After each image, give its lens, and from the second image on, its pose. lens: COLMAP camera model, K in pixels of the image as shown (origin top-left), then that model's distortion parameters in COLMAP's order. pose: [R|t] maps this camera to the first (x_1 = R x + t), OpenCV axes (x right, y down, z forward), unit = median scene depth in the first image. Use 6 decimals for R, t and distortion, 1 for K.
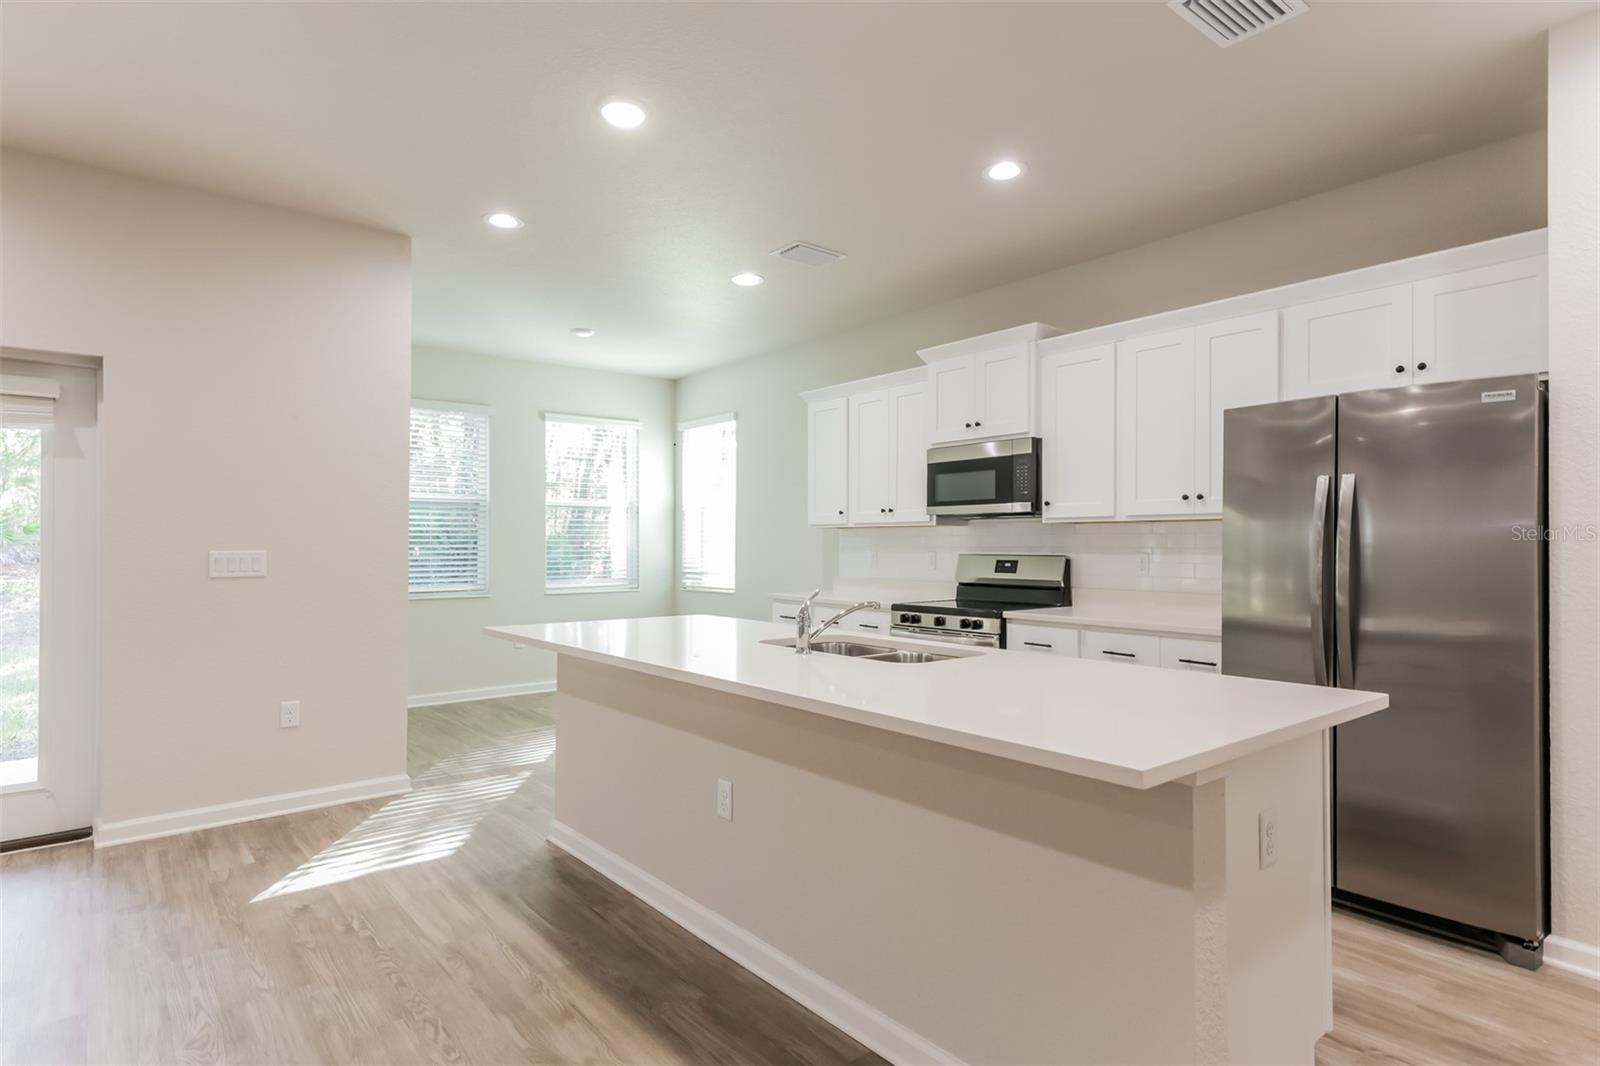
lens RADIAL K [[882.3, 0, 820.2], [0, 882.3, 544.6], [0, 0, 1]] dist [0.001501, -0.001748]
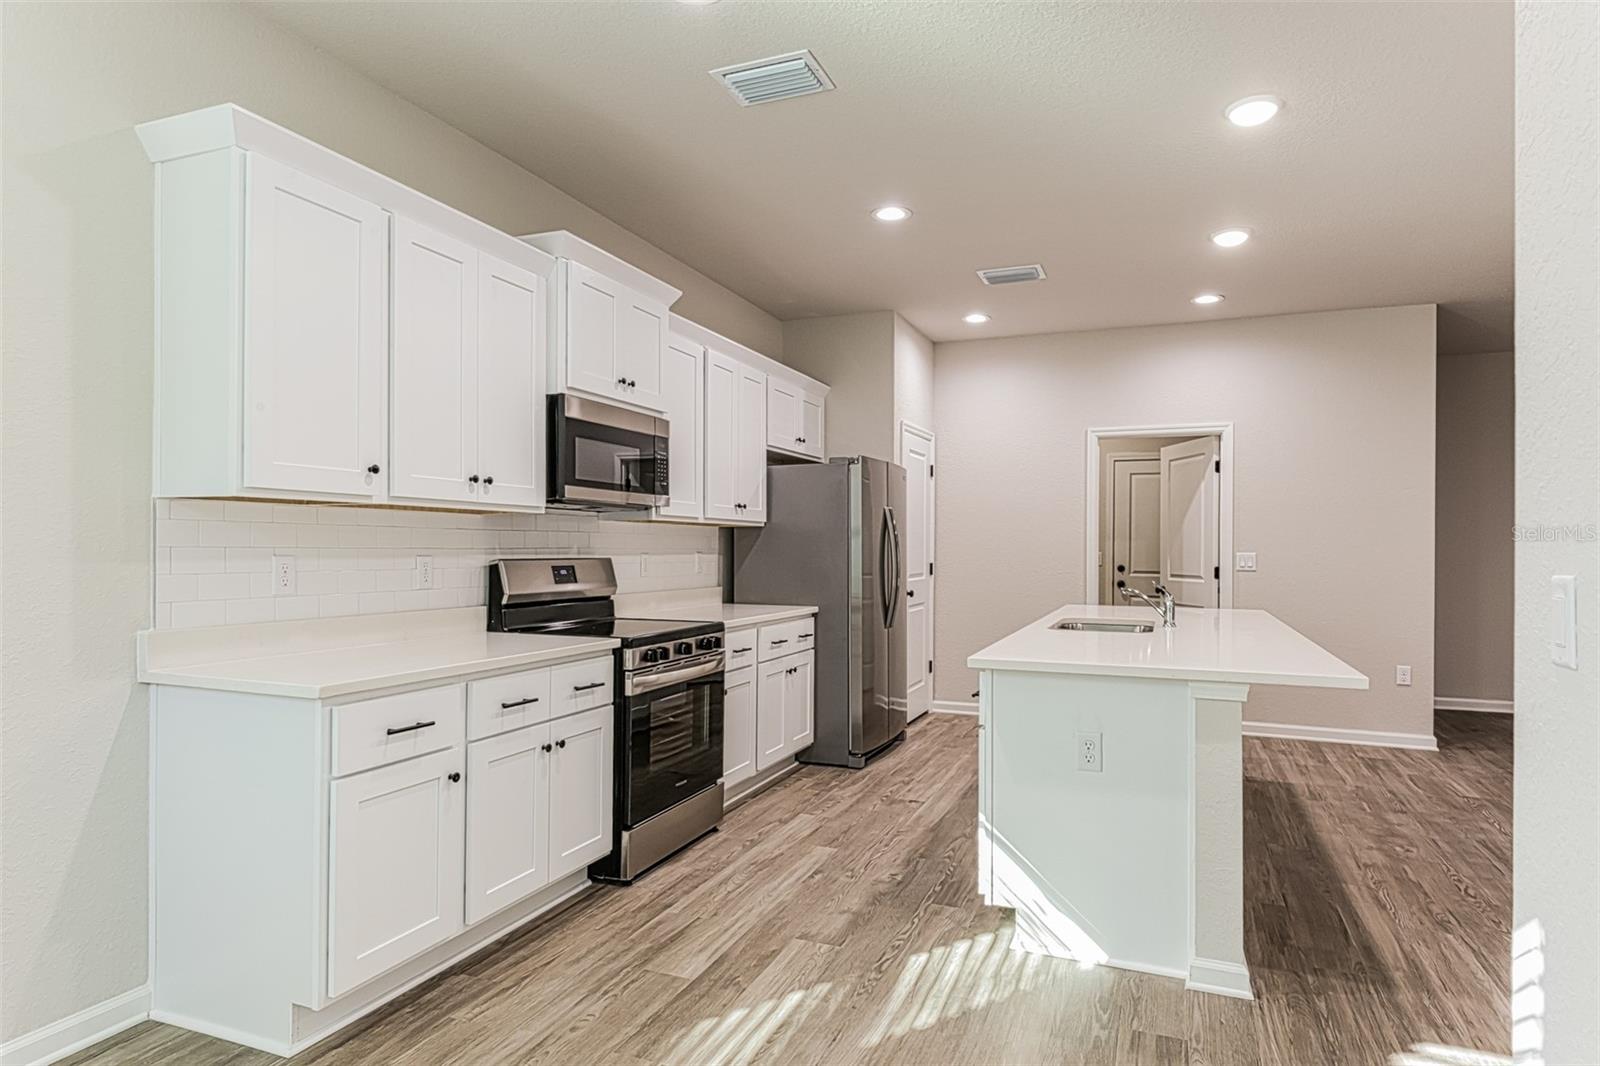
lens RADIAL K [[882.3, 0, 820.2], [0, 882.3, 544.6], [0, 0, 1]] dist [0.001501, -0.001748]
pose [[-0.476540, -0.000803, 0.879152, -0.618643], [-0.007733, 0.999965, -0.003278, 0.001129], [-0.879119, -0.008361, -0.476529, 1.351087]]
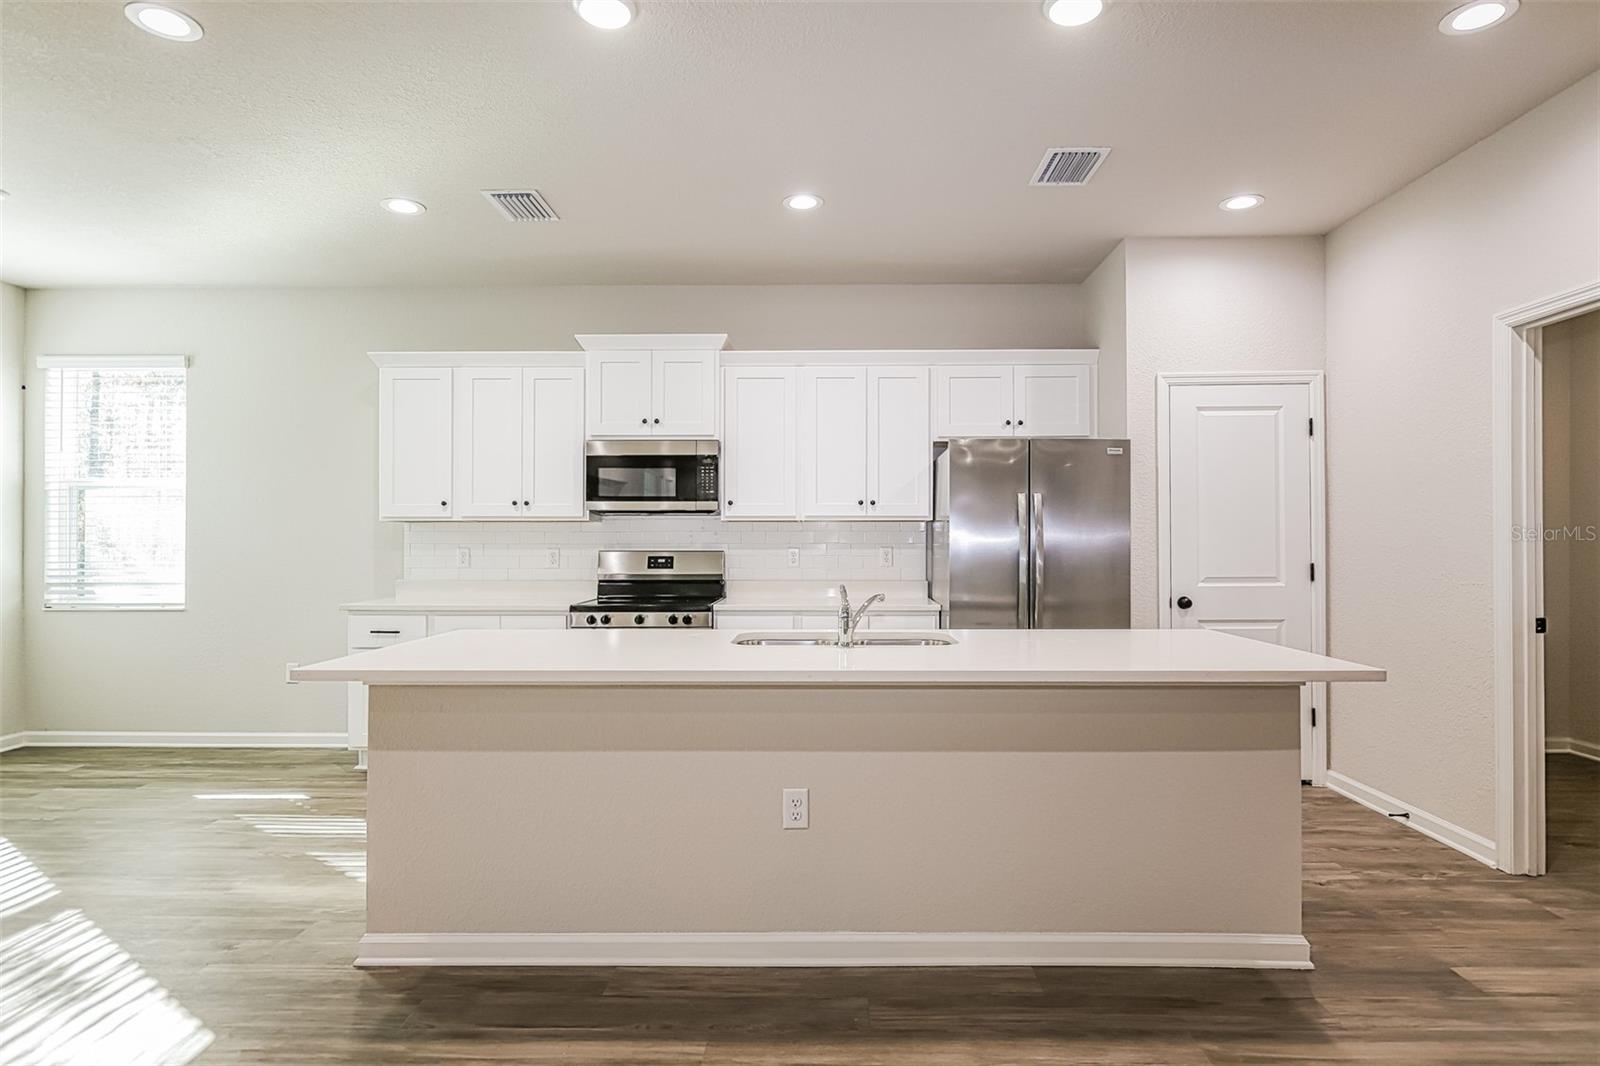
lens RADIAL K [[877.8, 0, 848.9], [0, 877.8, 539.4], [0, 0, 1]] dist [-0.000159, -0.000200]
pose [[0.635661, -0.001233, 0.771967, -0.504747], [0.000690, 0.999999, 0.001028, -0.003153], [-0.771968, -0.000121, 0.635661, 0.217294]]
